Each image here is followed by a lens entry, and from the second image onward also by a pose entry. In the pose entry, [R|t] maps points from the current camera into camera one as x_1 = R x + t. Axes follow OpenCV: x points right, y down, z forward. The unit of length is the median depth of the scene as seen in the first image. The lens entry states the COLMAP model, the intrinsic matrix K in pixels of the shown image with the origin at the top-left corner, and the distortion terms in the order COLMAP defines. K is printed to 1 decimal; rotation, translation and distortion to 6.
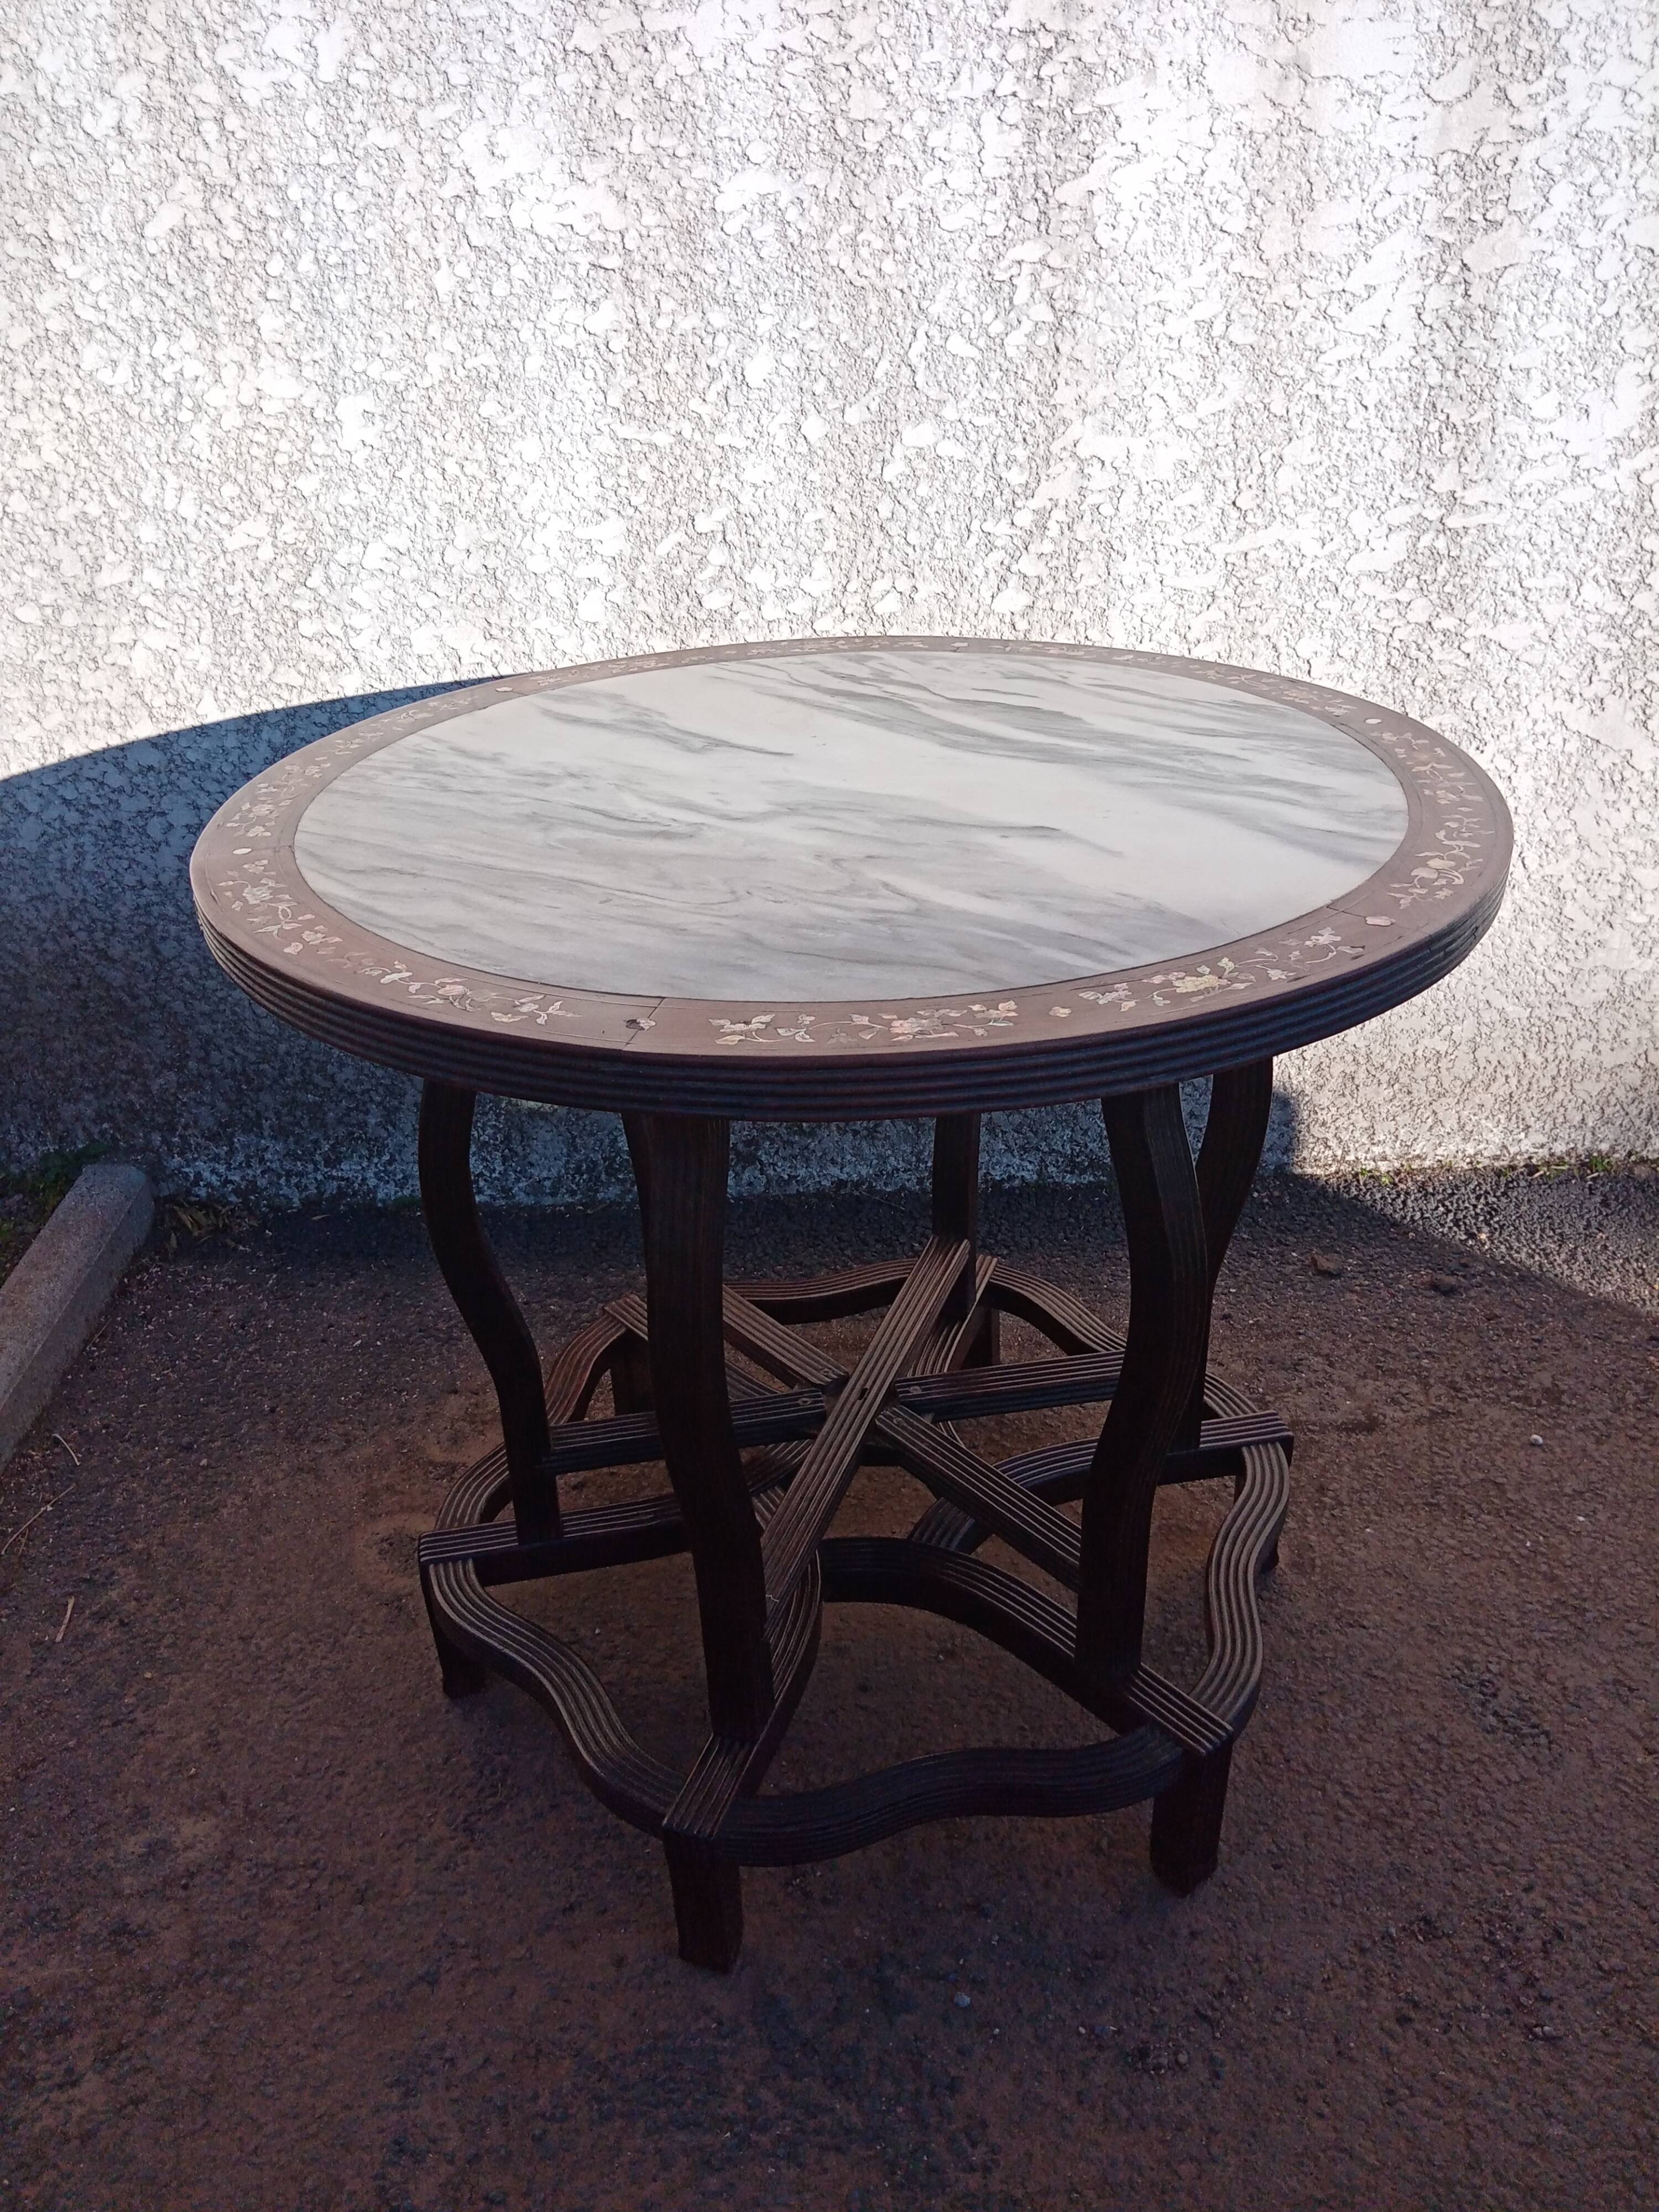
lens RADIAL K [[1807.1, 0, 786.7], [0, 1807.1, 1117.5], [0, 0, 1]] dist [0.024303, -0.073778]
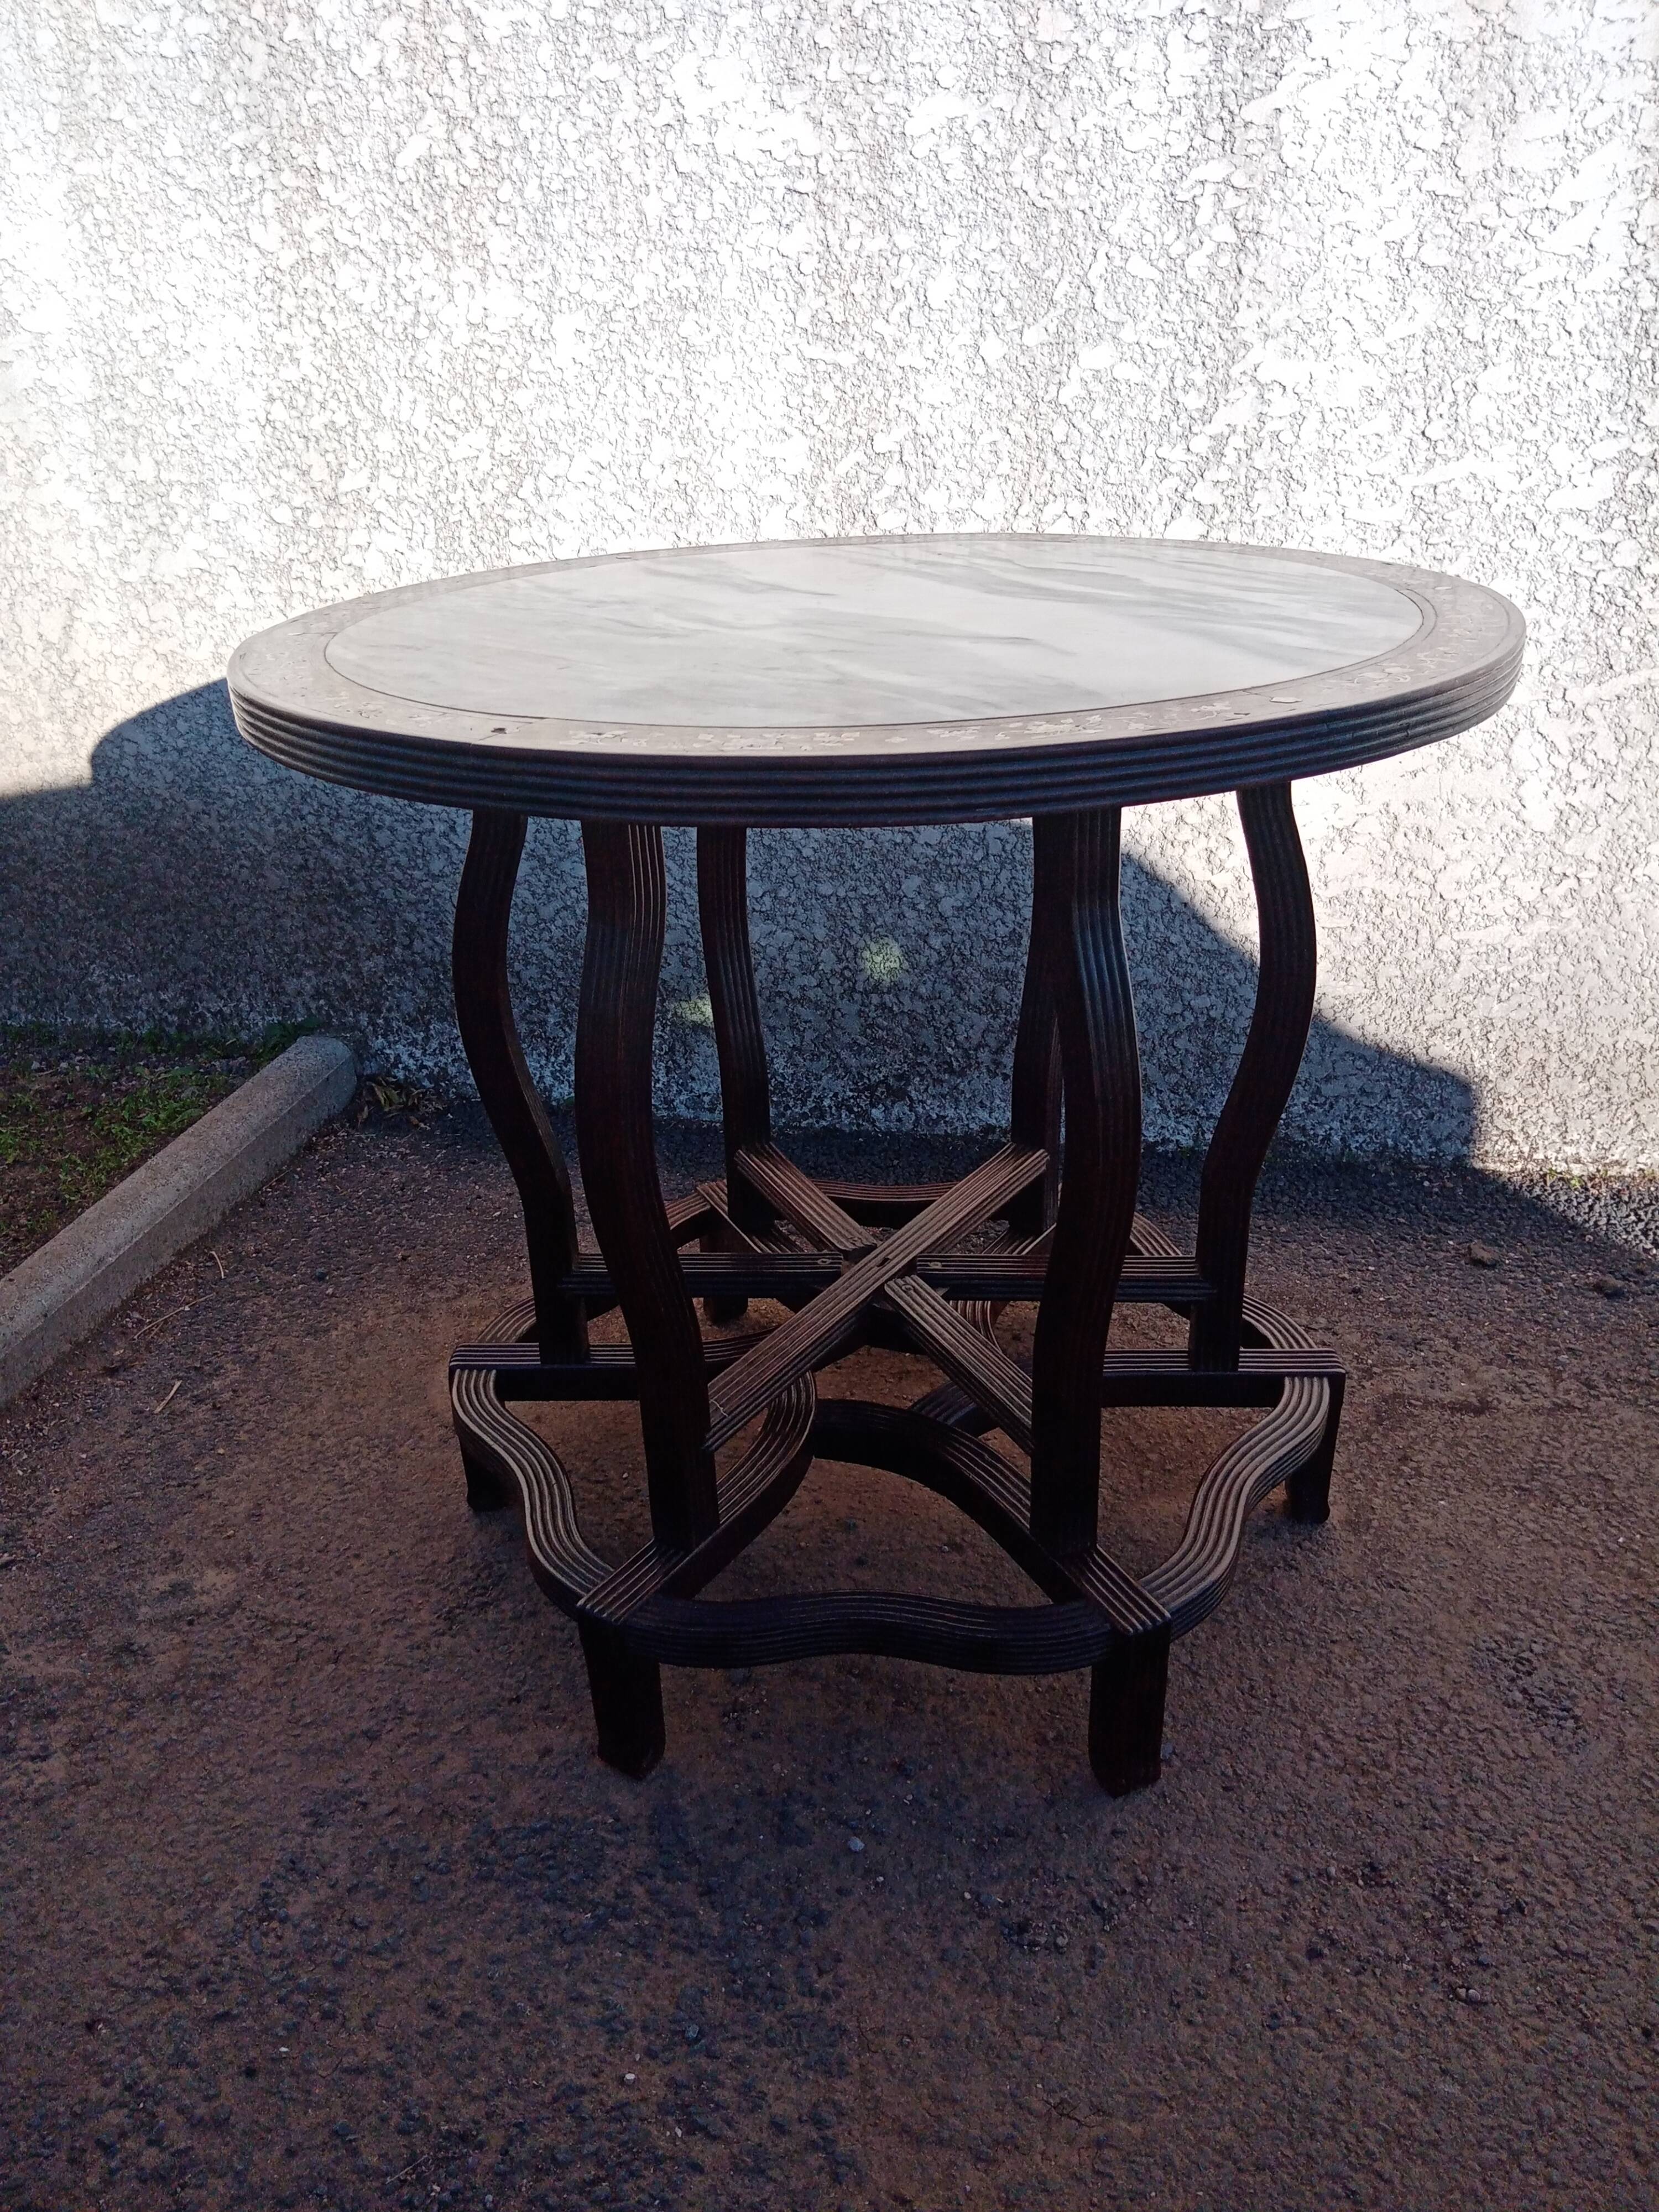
lens RADIAL K [[1793.4, 0, 768.6], [0, 1793.4, 1109.9], [0, 0, 1]] dist [0.041974, -0.096133]
pose [[0.969086, 0.102302, -0.224512, 0.162915], [-0.113552, 0.992815, -0.037746, 0.096099], [0.219038, 0.062073, 0.973740, 0.011084]]
